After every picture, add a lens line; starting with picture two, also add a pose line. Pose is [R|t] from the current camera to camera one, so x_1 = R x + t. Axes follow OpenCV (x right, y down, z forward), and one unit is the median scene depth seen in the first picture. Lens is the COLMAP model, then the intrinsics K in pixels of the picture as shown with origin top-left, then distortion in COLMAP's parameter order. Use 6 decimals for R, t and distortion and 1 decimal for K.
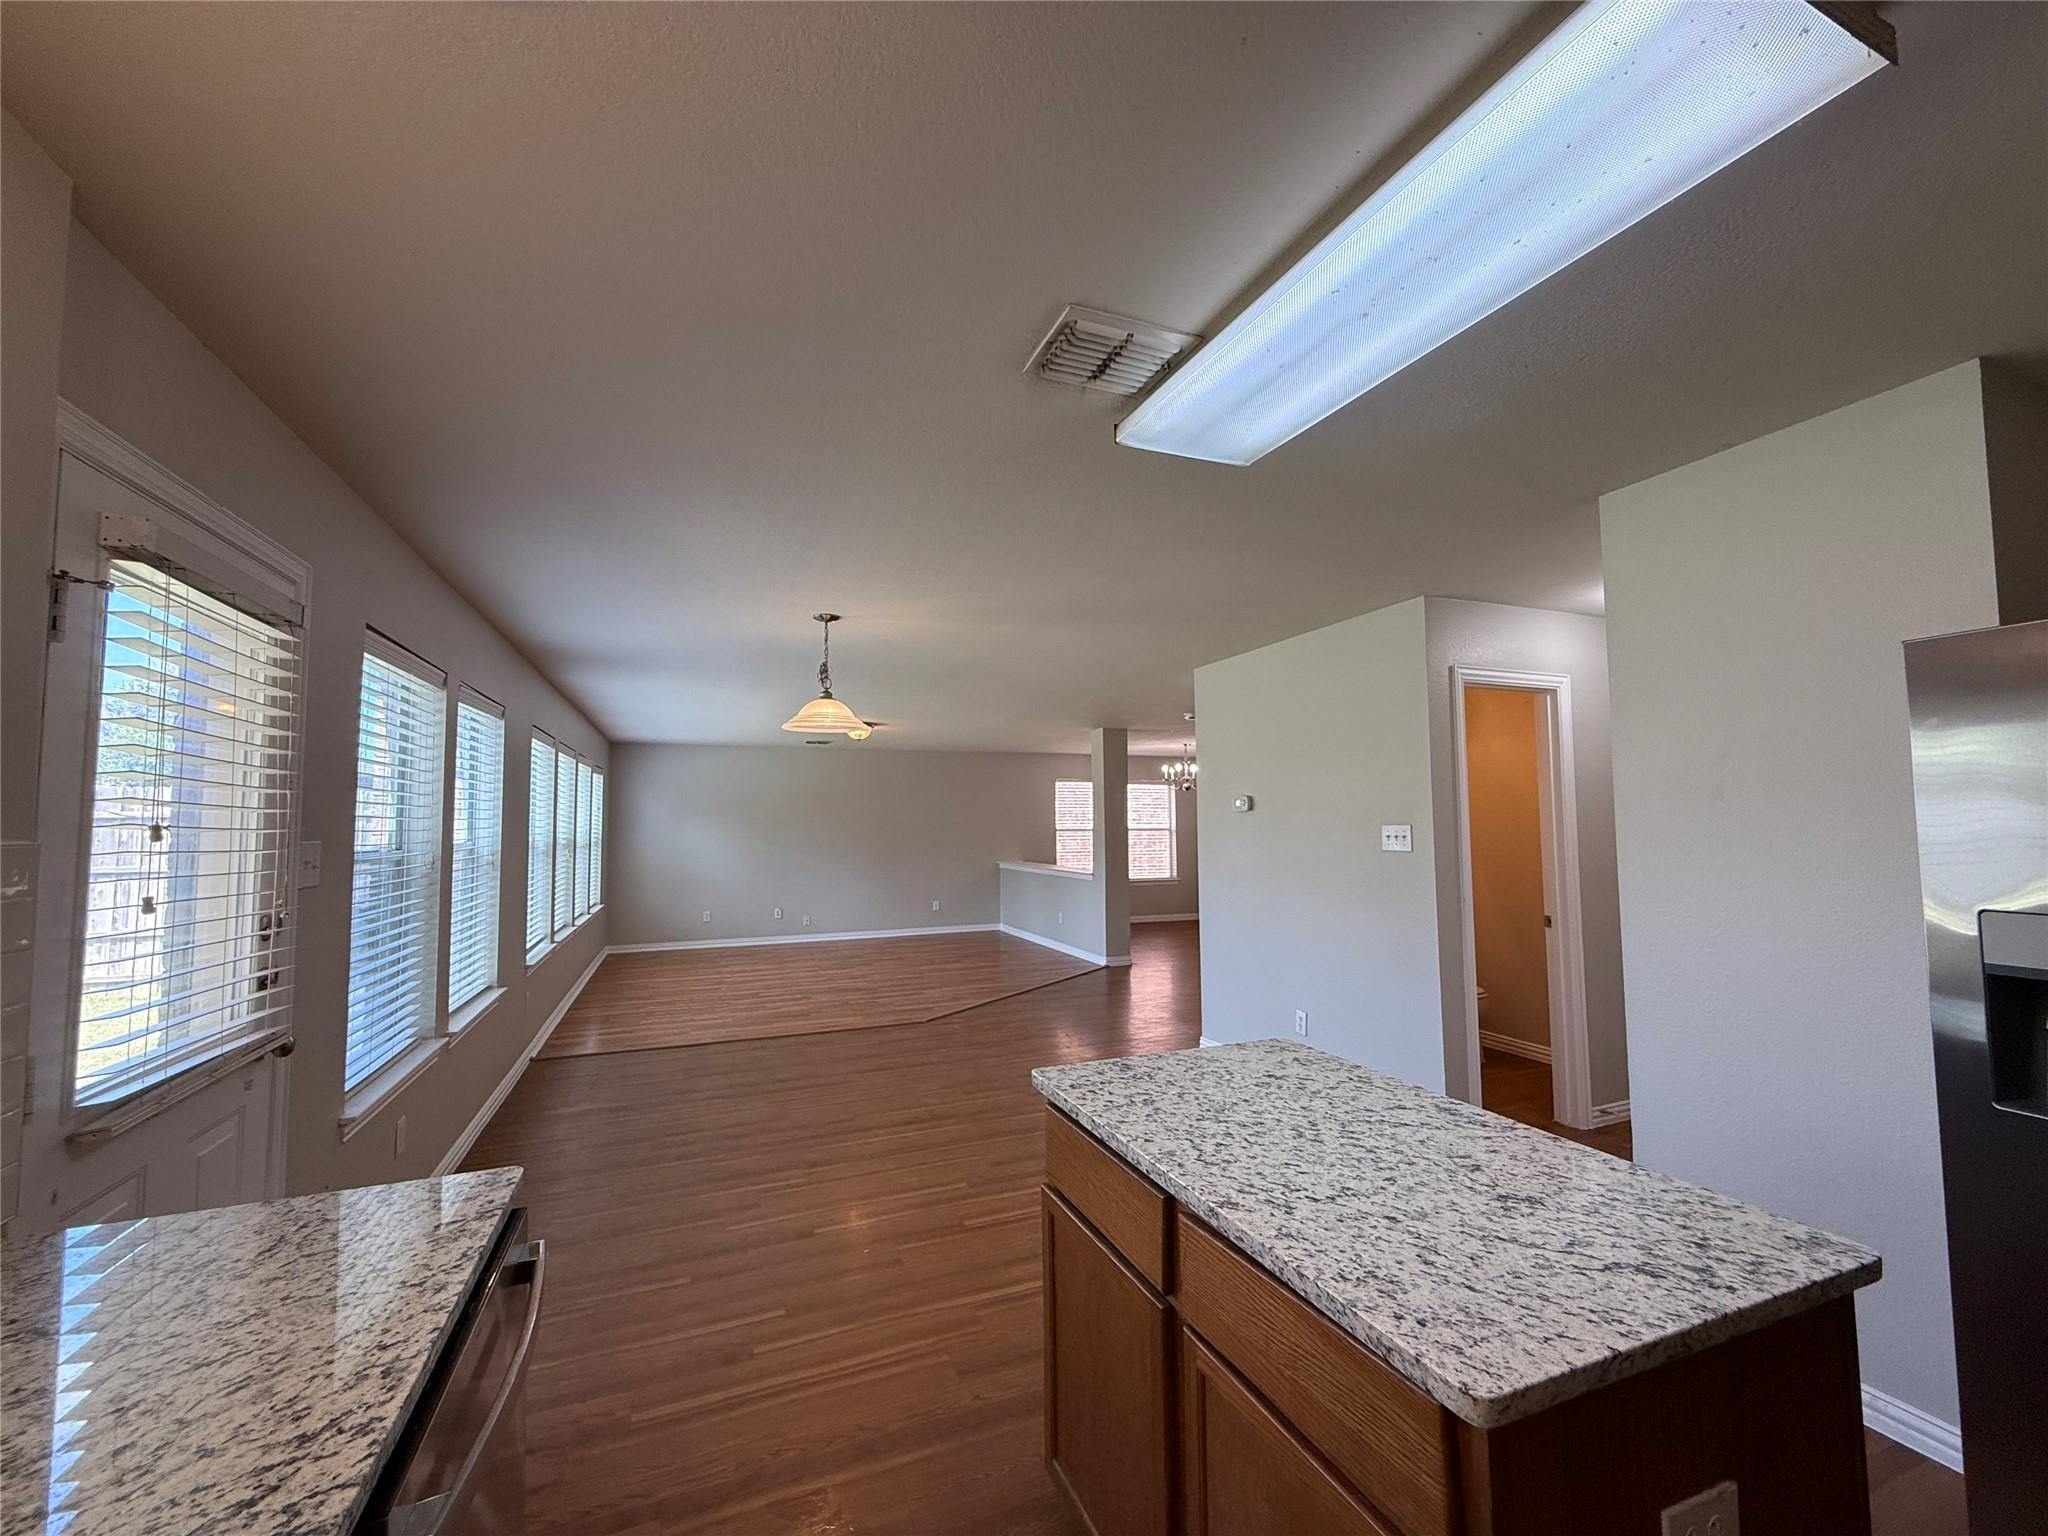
lens RADIAL K [[820.6, 0, 1014.9], [0, 820.6, 773.8], [0, 0, 1]] dist [0.001685, -0.000707]
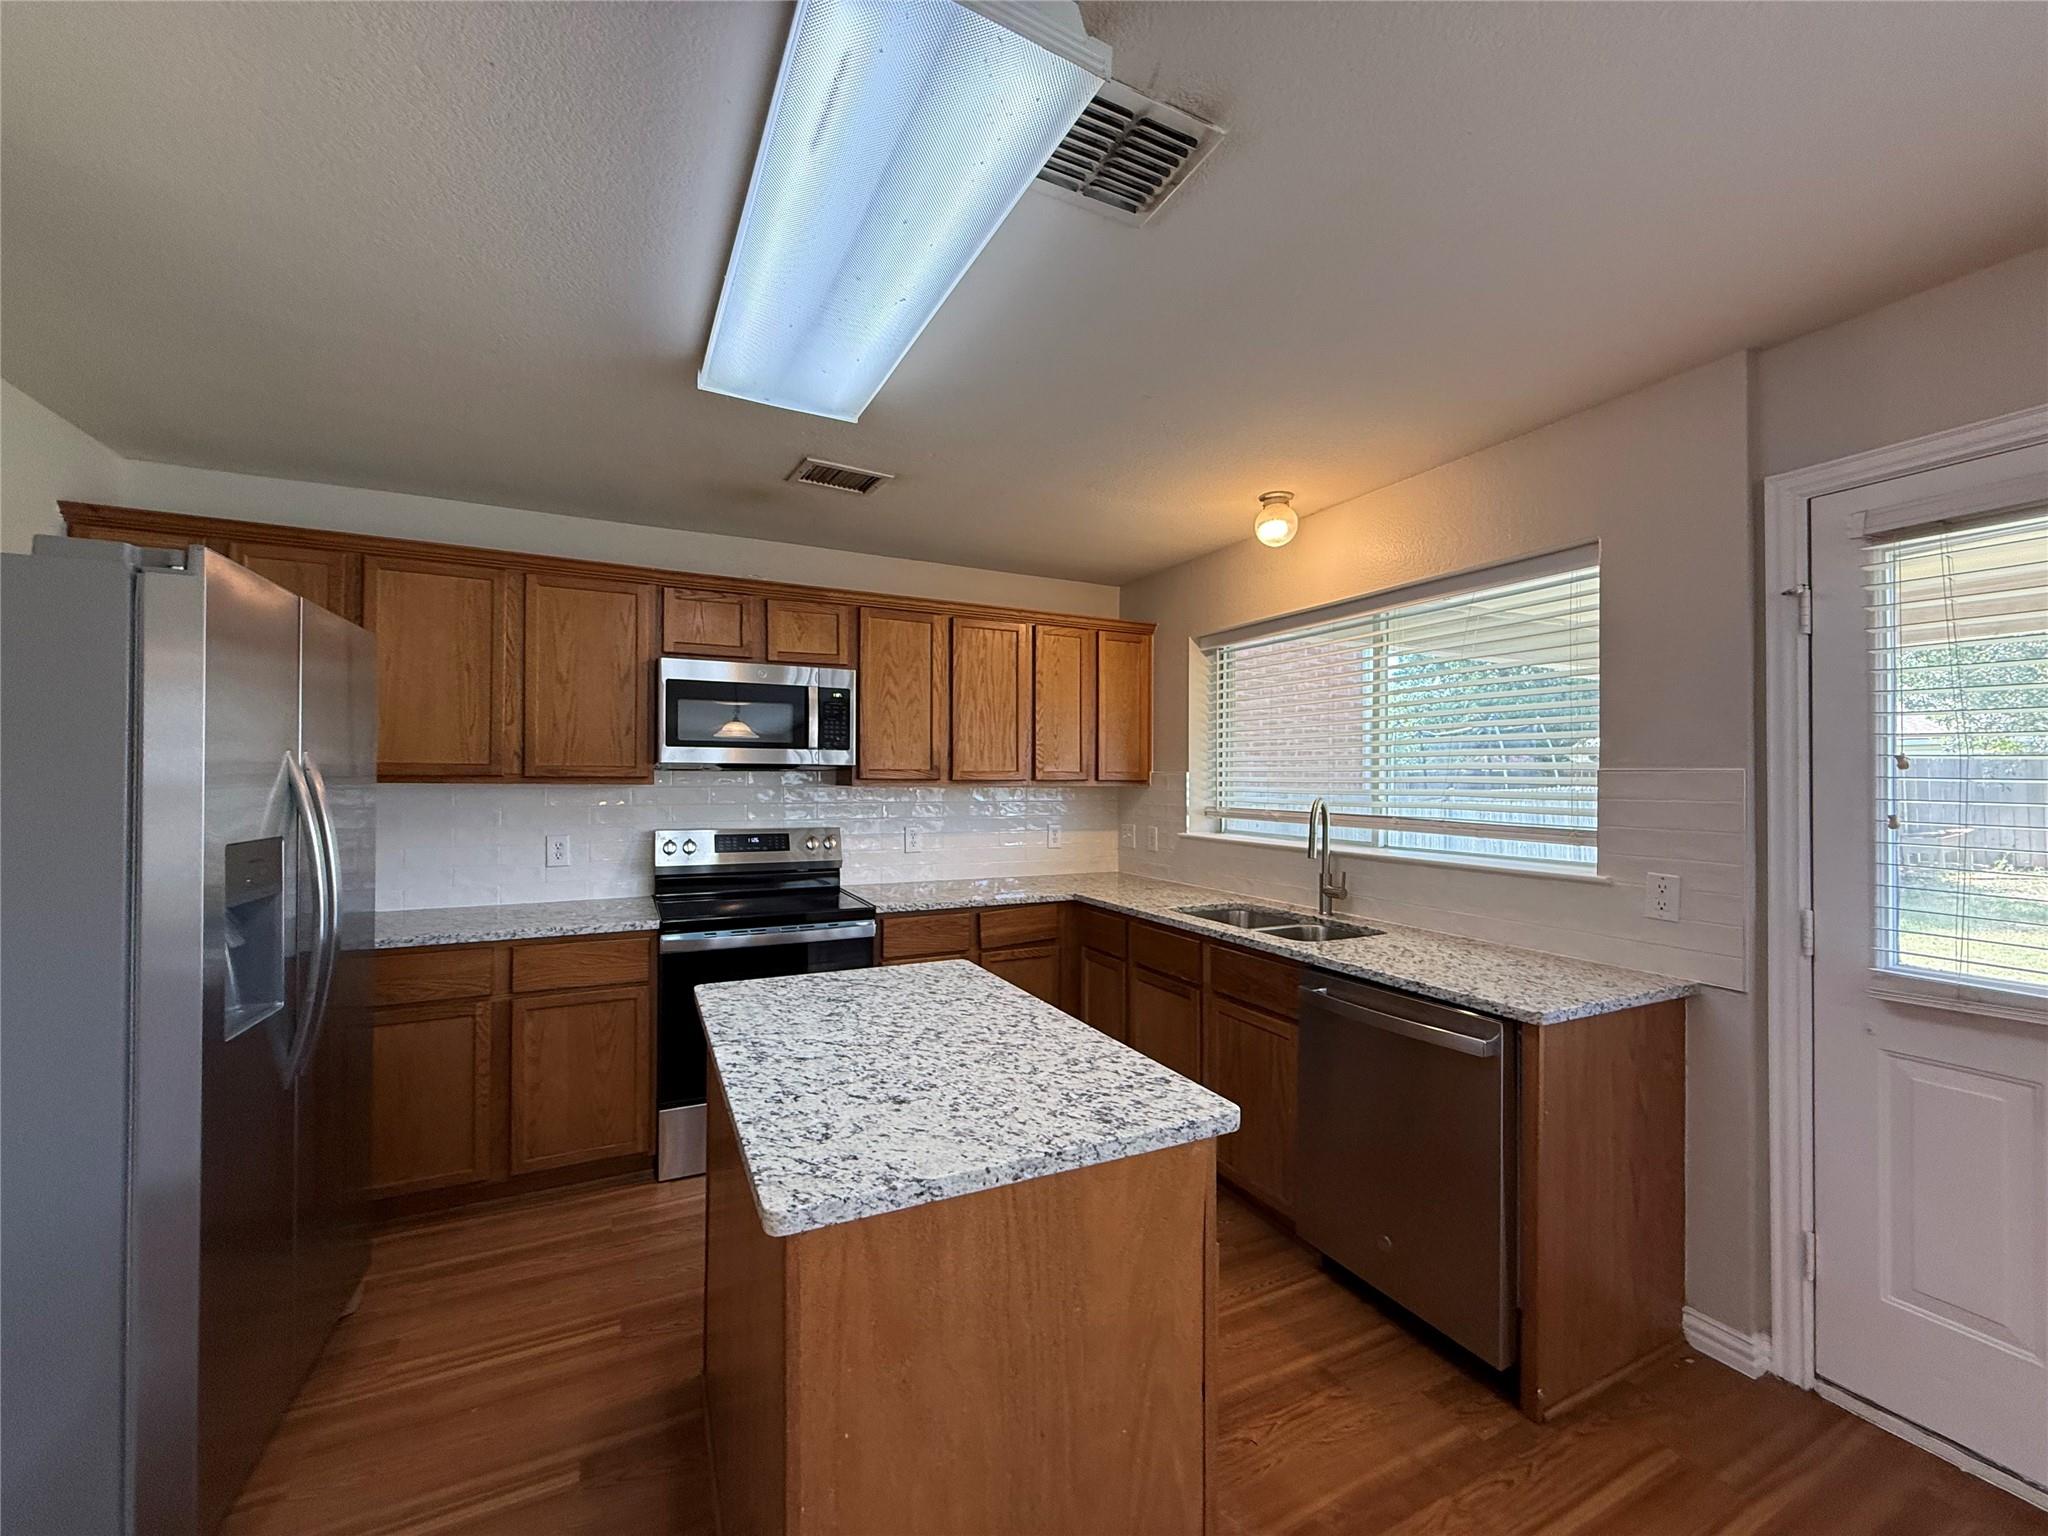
lens RADIAL K [[820.6, 0, 1016.8], [0, 820.6, 773.3], [0, 0, 1]] dist [0.001685, -0.000707]
pose [[-0.996664, 0.003149, -0.081556, 0.301486], [0.009066, 0.997342, -0.072291, 0.152868], [0.081112, -0.072789, -0.994044, 1.951051]]
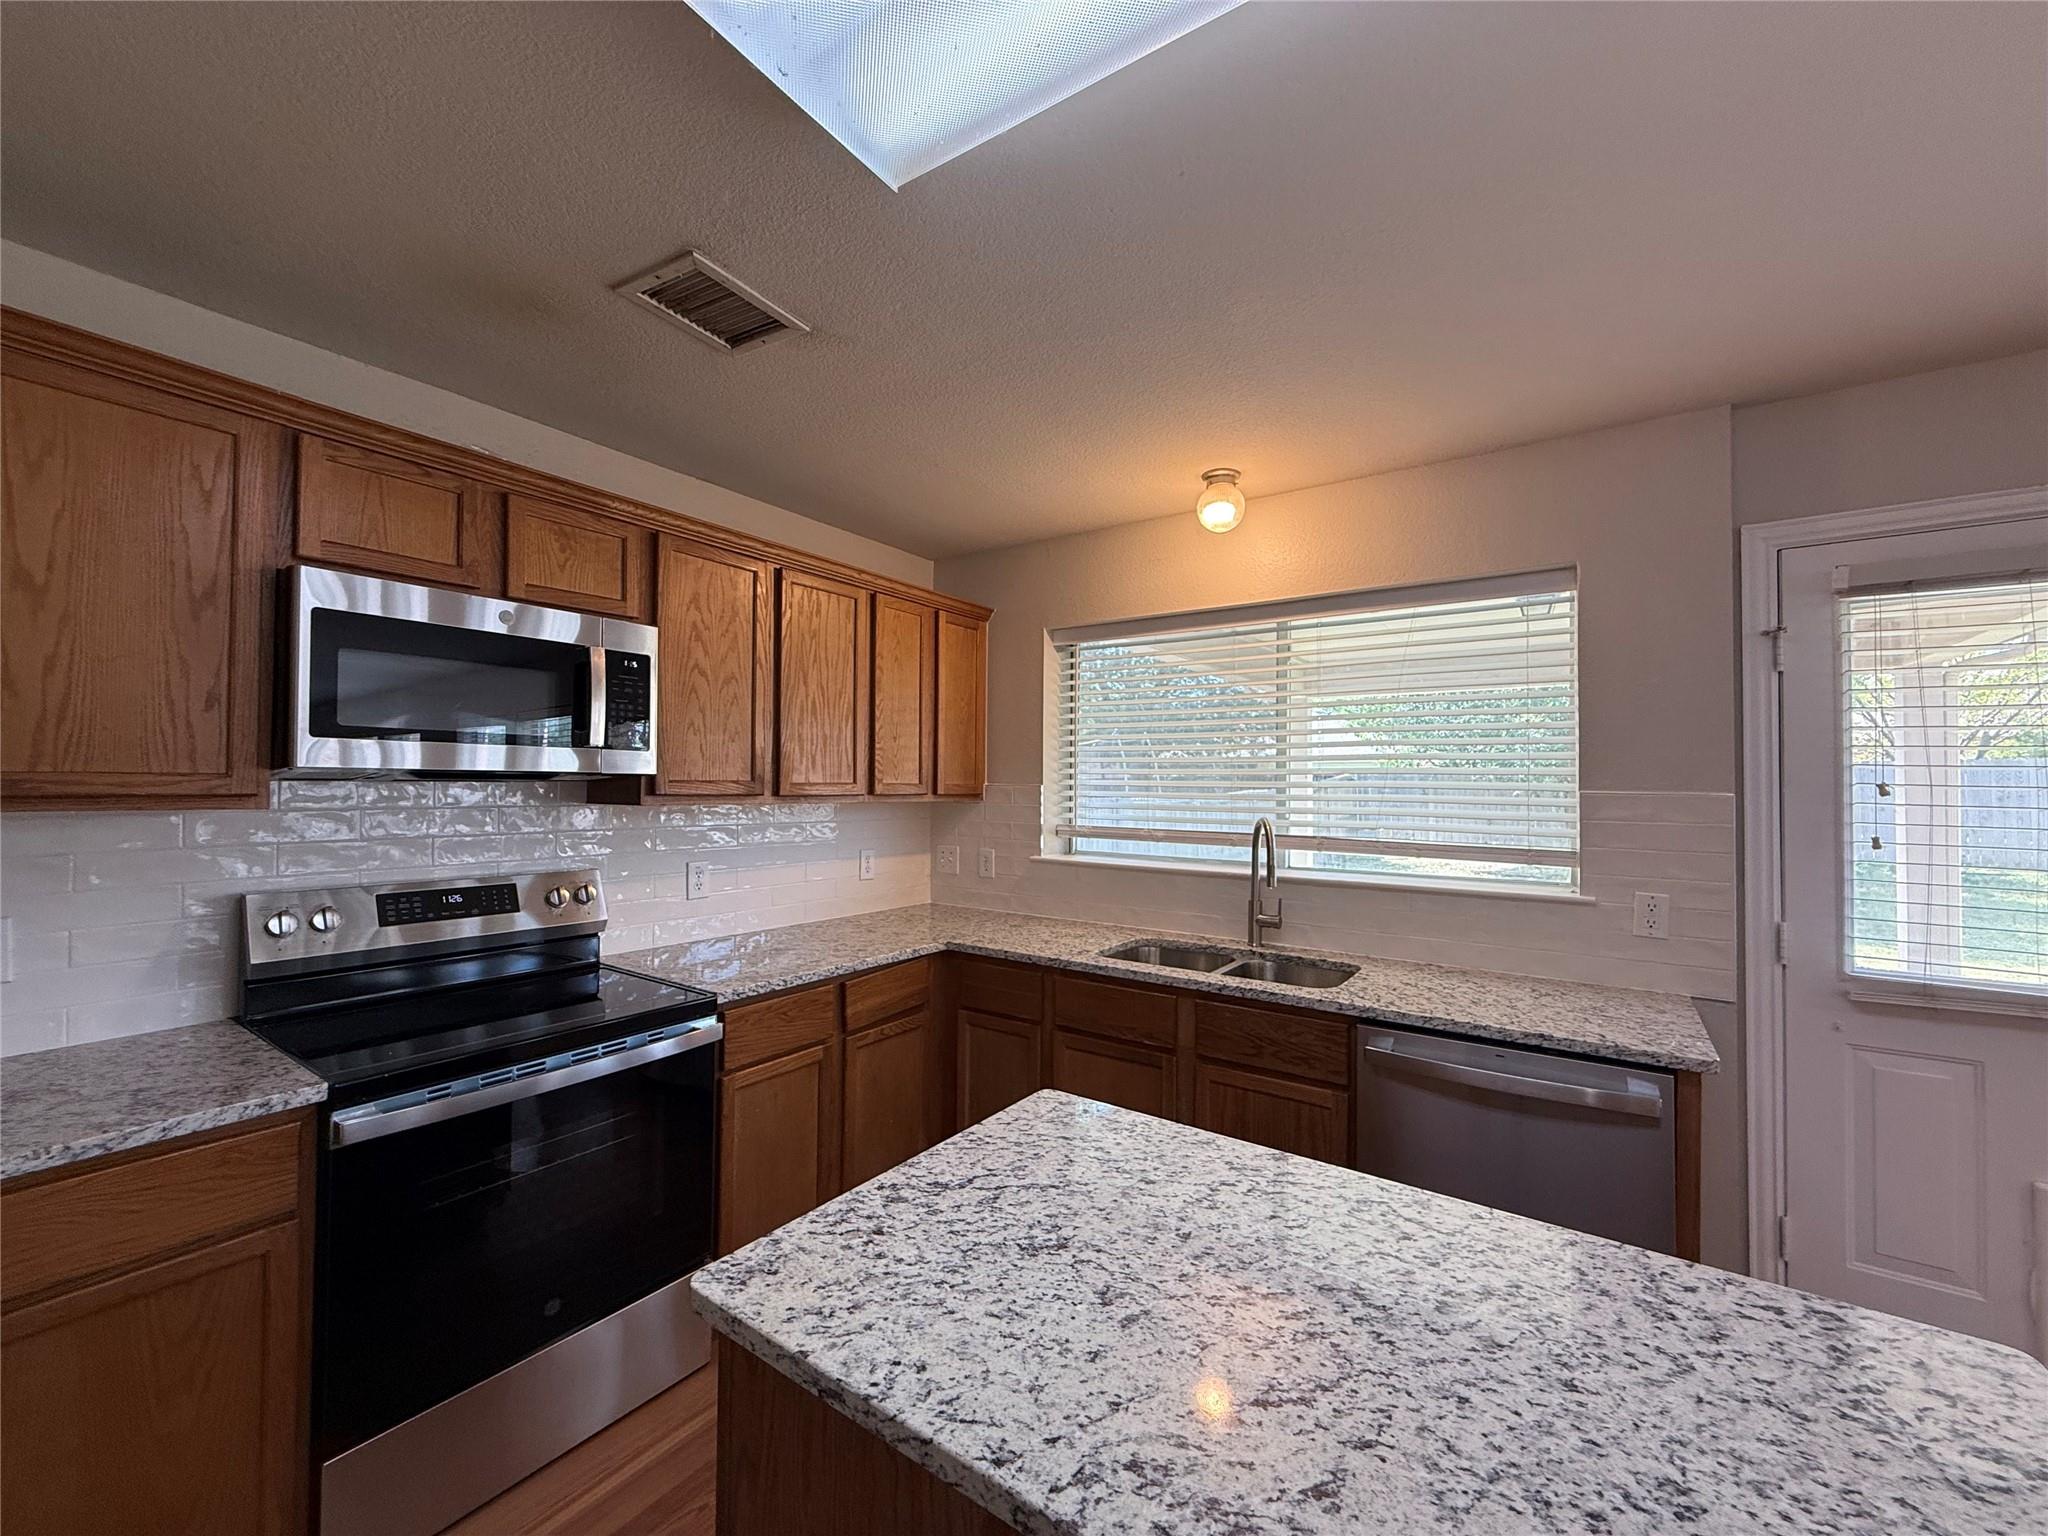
lens RADIAL K [[820.6, 0, 1026.3], [0, 820.6, 772.2], [0, 0, 1]] dist [0.001685, -0.000707]
pose [[-0.833079, -0.009001, -0.553080, 0.806987], [0.033355, 0.997231, -0.066470, 0.080625], [0.552147, -0.073823, -0.830472, 1.266207]]
